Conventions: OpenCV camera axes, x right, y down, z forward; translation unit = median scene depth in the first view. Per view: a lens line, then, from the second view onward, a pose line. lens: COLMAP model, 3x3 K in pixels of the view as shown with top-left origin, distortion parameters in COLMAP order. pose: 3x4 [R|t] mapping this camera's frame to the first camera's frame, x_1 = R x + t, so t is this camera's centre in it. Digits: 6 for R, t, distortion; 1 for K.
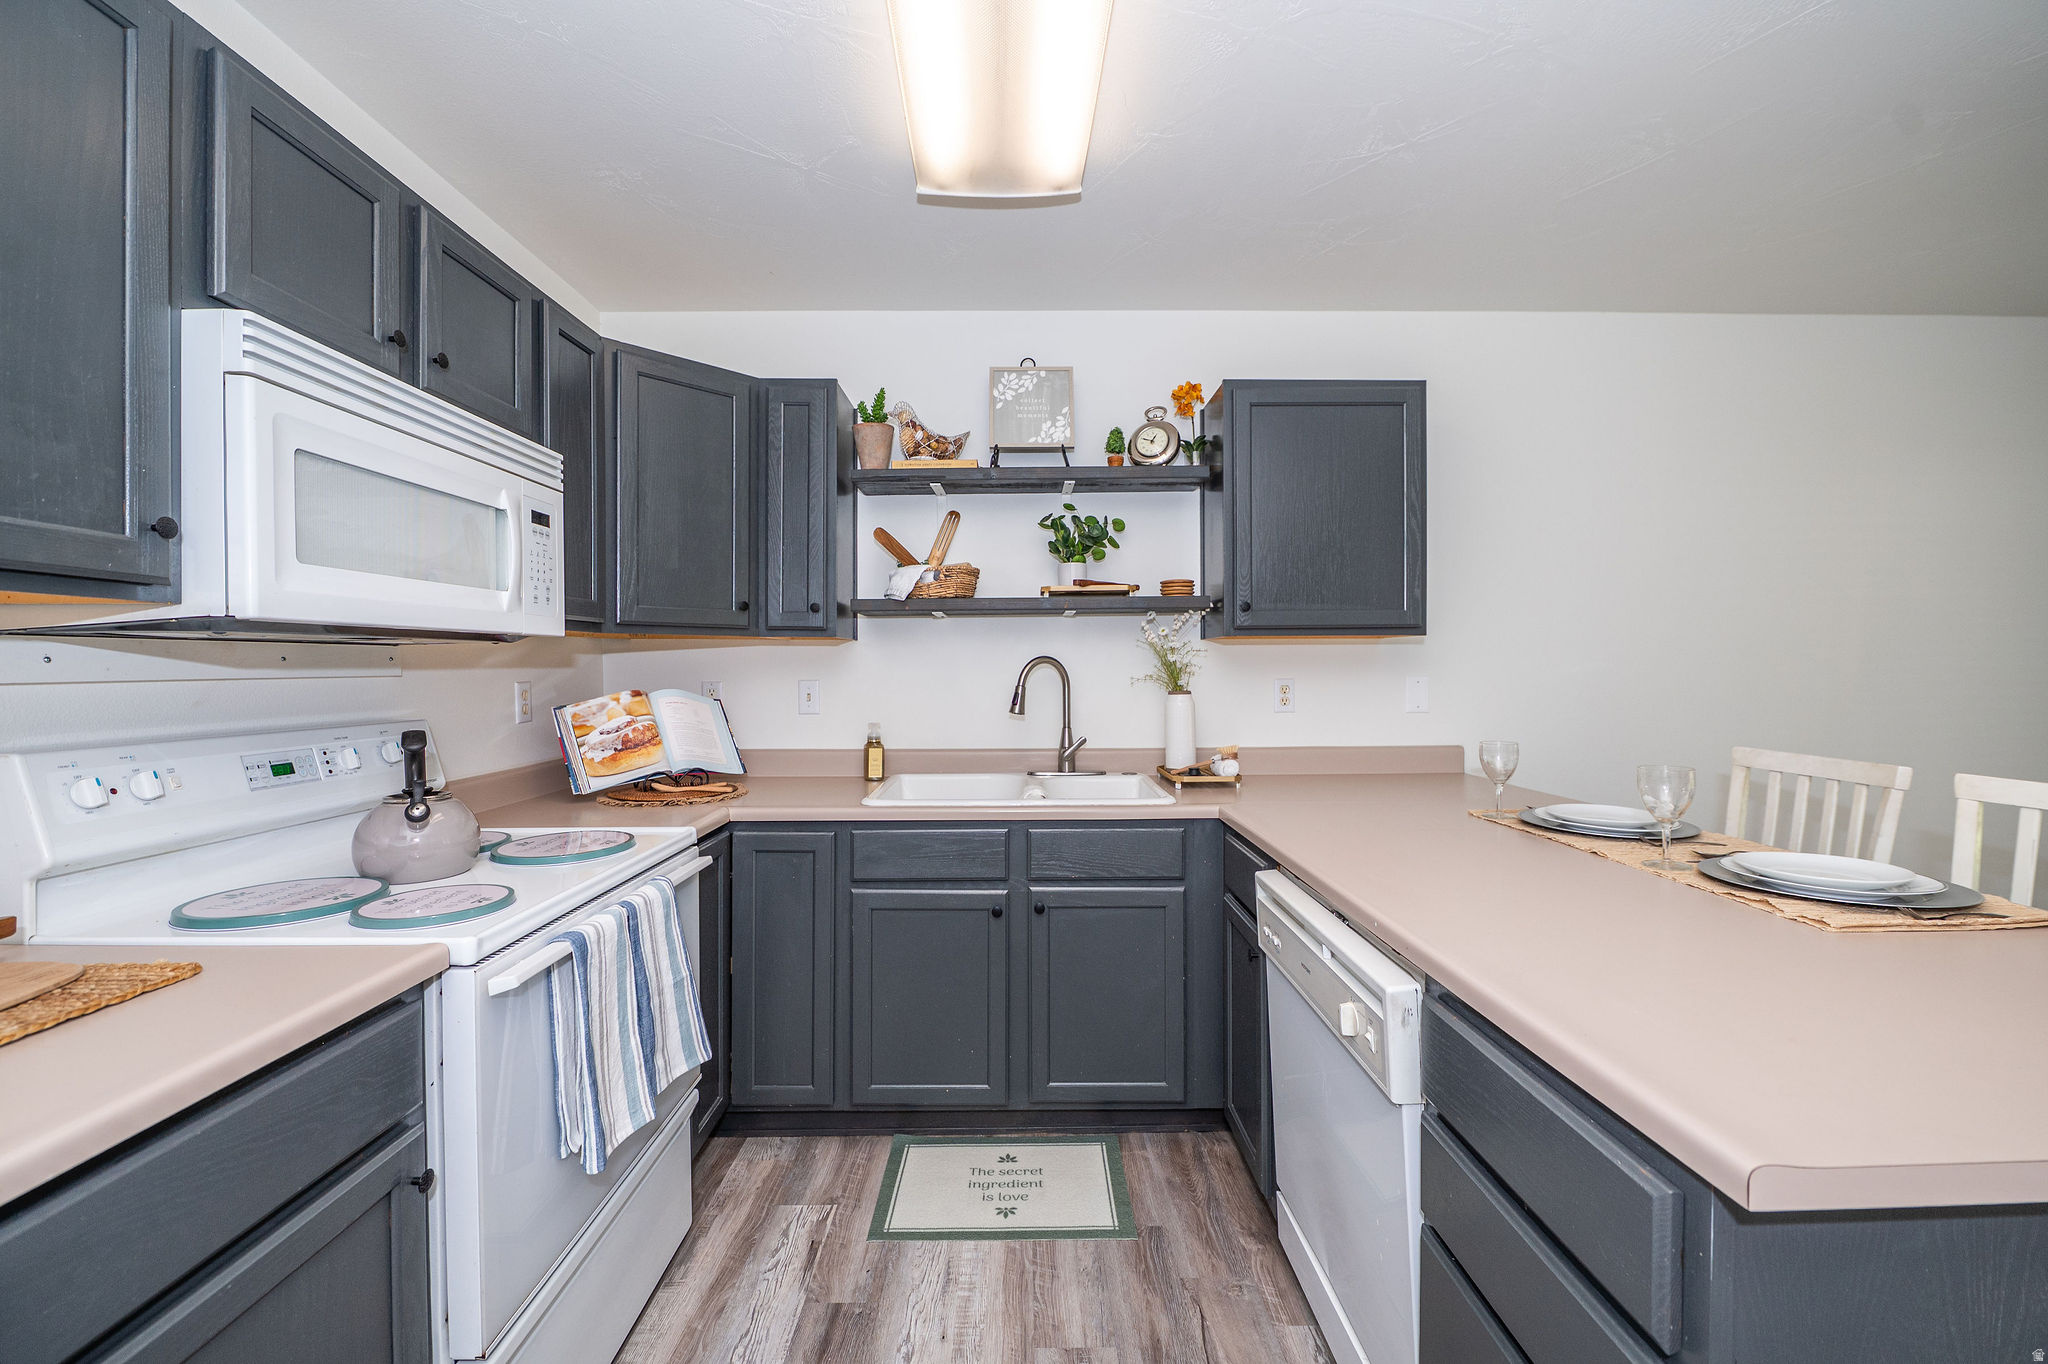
lens RADIAL K [[820.6, 0, 1024.0], [0, 820.6, 682.0], [0, 0, 1]] dist [-0.000742, -0.000118]
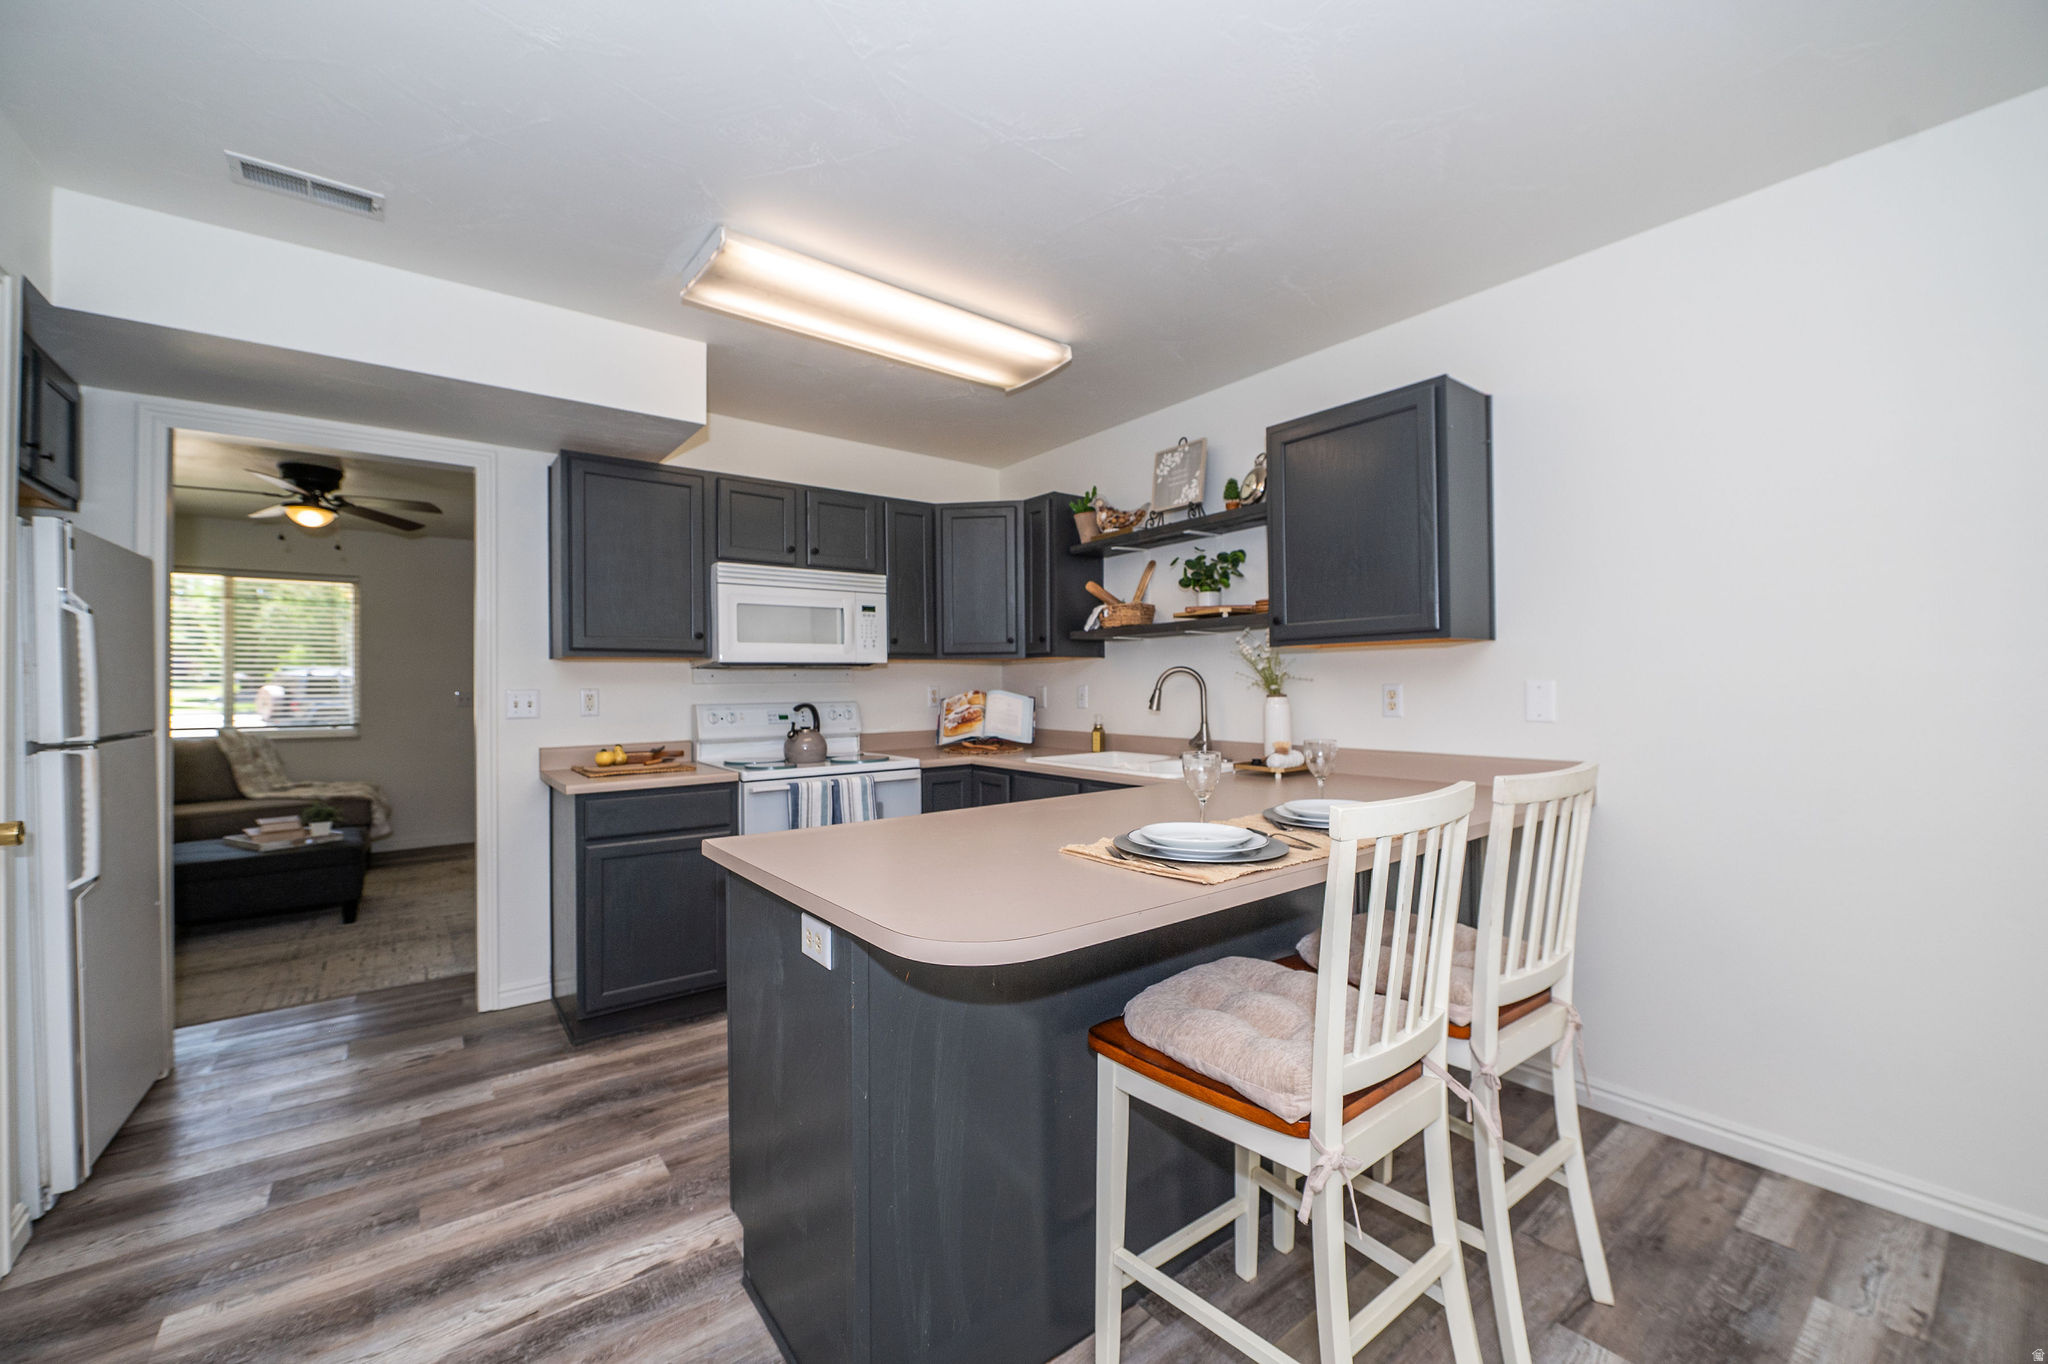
lens RADIAL K [[803.7, 0, 1029.1], [0, 803.7, 678.5], [0, 0, 1]] dist [-0.000997, -0.000377]
pose [[0.606276, -0.006579, -0.795227, 0.891473], [-0.007337, 0.999877, -0.013865, 0.006968], [0.795220, 0.014241, 0.606153, 0.038788]]
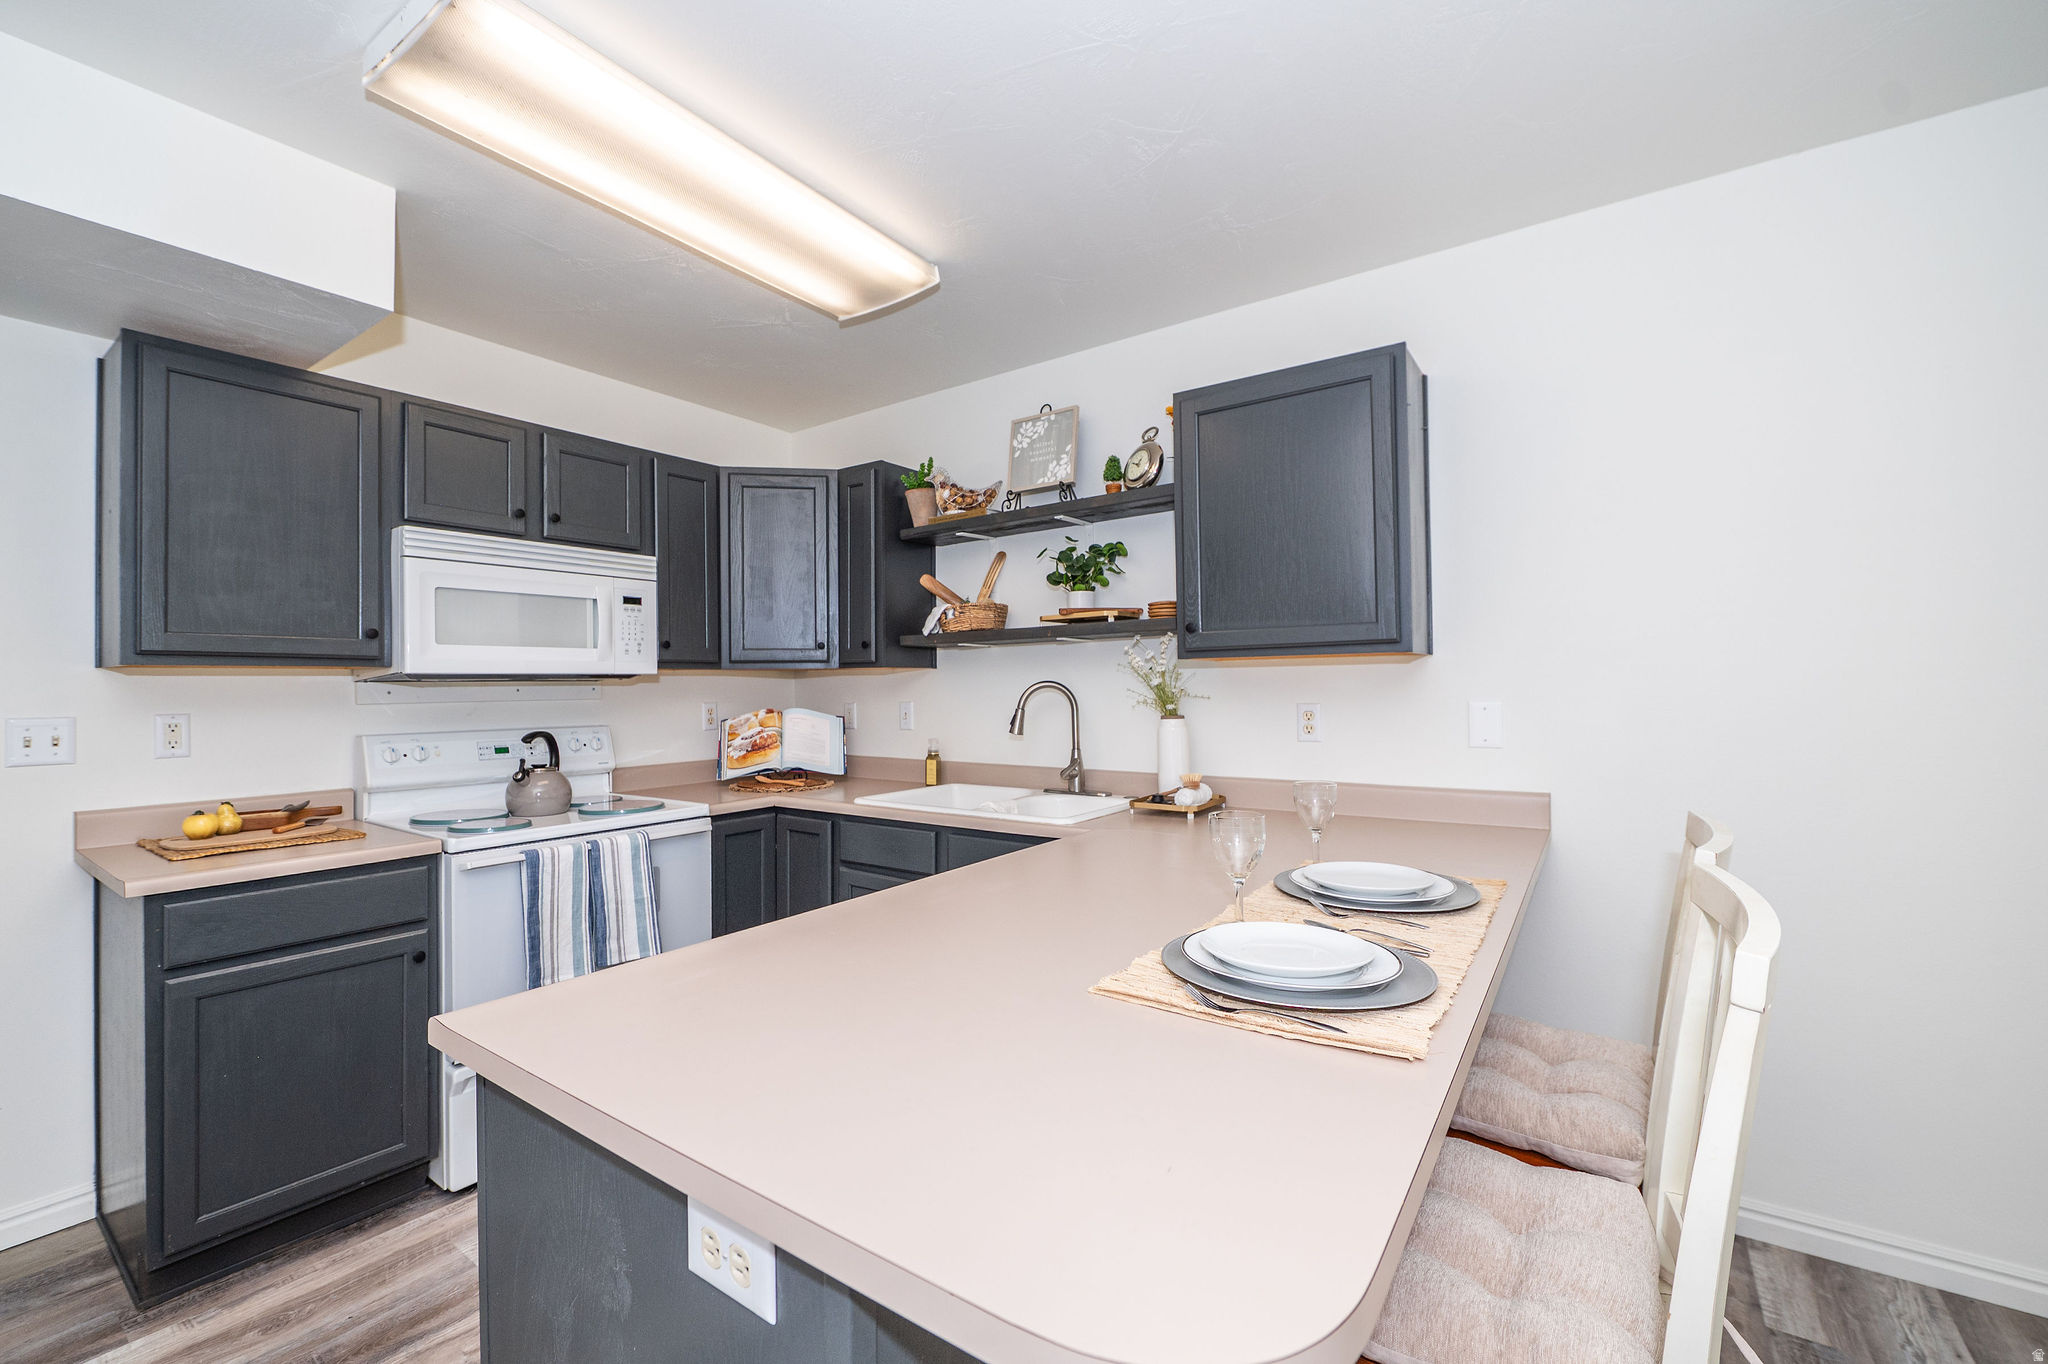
lens RADIAL K [[849.4, 0, 988.9], [0, 849.4, 675.2], [0, 0, 1]] dist [-0.001700, -0.003236]
pose [[0.796884, -0.012866, -0.603995, 0.631409], [-0.003505, 0.999658, -0.025918, -0.009762], [0.604122, 0.022771, 0.796566, 0.073849]]
